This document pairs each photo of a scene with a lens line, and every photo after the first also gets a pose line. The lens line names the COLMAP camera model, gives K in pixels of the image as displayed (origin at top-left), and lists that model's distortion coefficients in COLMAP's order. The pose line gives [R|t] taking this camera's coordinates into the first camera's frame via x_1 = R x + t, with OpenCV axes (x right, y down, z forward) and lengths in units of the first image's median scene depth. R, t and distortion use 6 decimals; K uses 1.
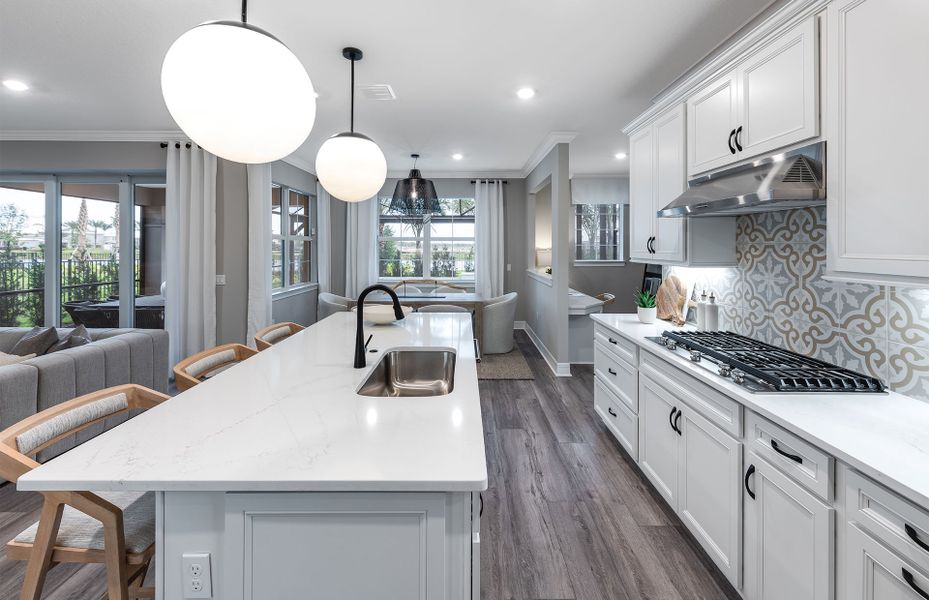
lens RADIAL K [[376.8, 0, 472.9], [0, 376.8, 248.7], [0, 0, 1]] dist [0.003493, 0.000322]
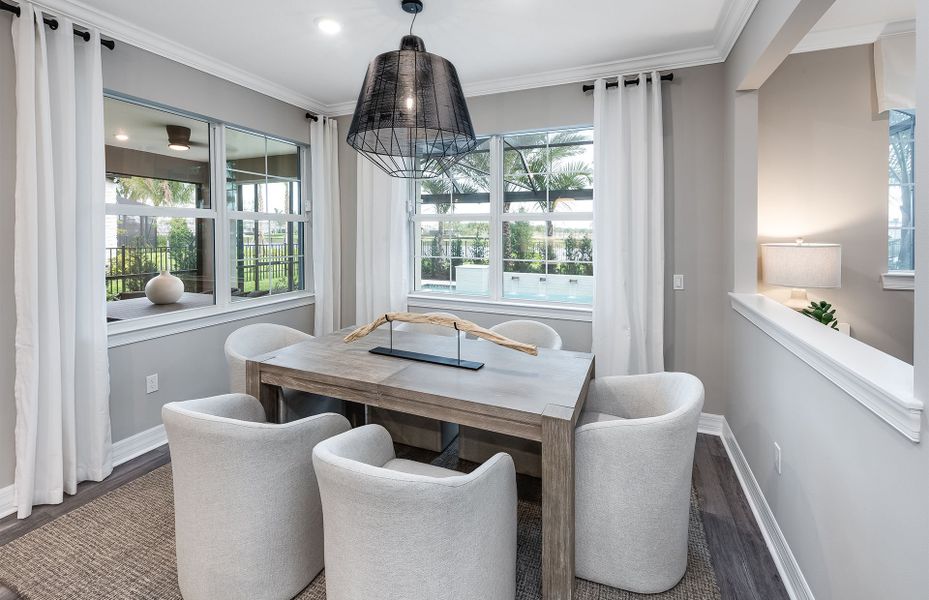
lens RADIAL K [[376.8, 0, 475.5], [0, 376.8, 233.5], [0, 0, 1]] dist [0.003493, 0.000322]
pose [[0.918287, 0.002062, -0.395911, 0.172204], [-0.002813, 0.999995, -0.001316, -0.007261], [0.395906, 0.002322, 0.918288, 1.646827]]
